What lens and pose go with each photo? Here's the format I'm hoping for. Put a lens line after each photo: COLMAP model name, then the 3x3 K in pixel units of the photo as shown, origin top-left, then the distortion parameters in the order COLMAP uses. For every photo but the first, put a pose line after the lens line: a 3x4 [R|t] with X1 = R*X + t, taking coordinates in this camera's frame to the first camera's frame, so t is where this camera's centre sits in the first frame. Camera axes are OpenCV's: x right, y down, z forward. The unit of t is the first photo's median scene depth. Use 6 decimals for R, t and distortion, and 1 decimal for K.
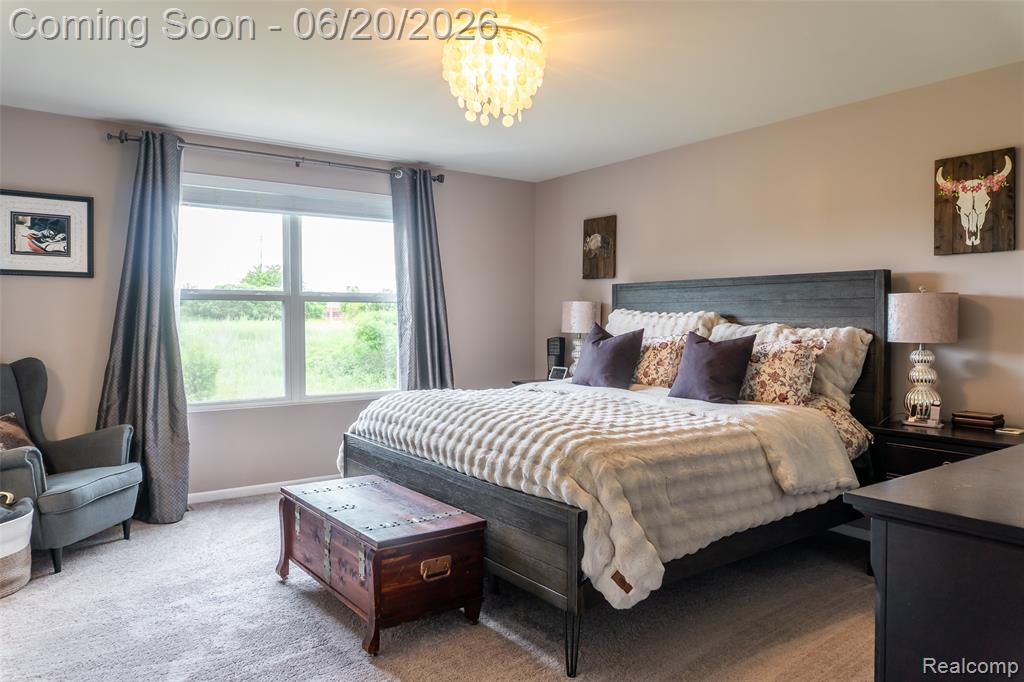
lens RADIAL K [[703.5, 0, 509.0], [0, 703.5, 344.2], [0, 0, 1]] dist [-0.021990, 0.002961]
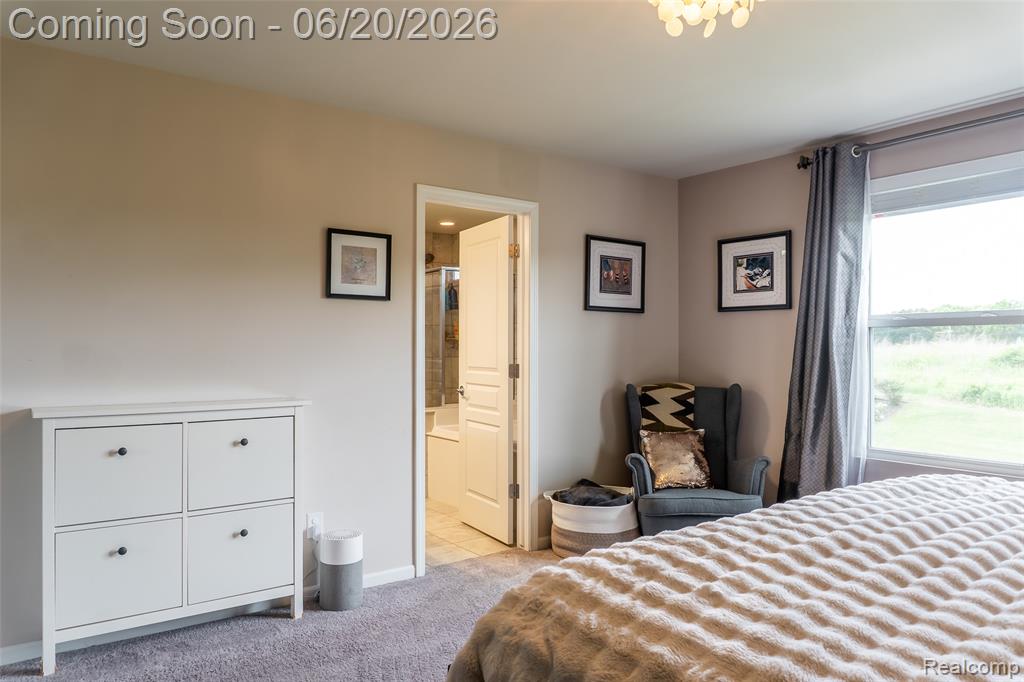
lens RADIAL K [[703.5, 0, 513.0], [0, 703.5, 346.7], [0, 0, 1]] dist [-0.021990, 0.002961]
pose [[0.022277, -0.006616, -0.999730, 0.277717], [-0.035495, 0.999342, -0.007405, -0.012827], [0.999122, 0.035650, 0.022028, 0.392280]]
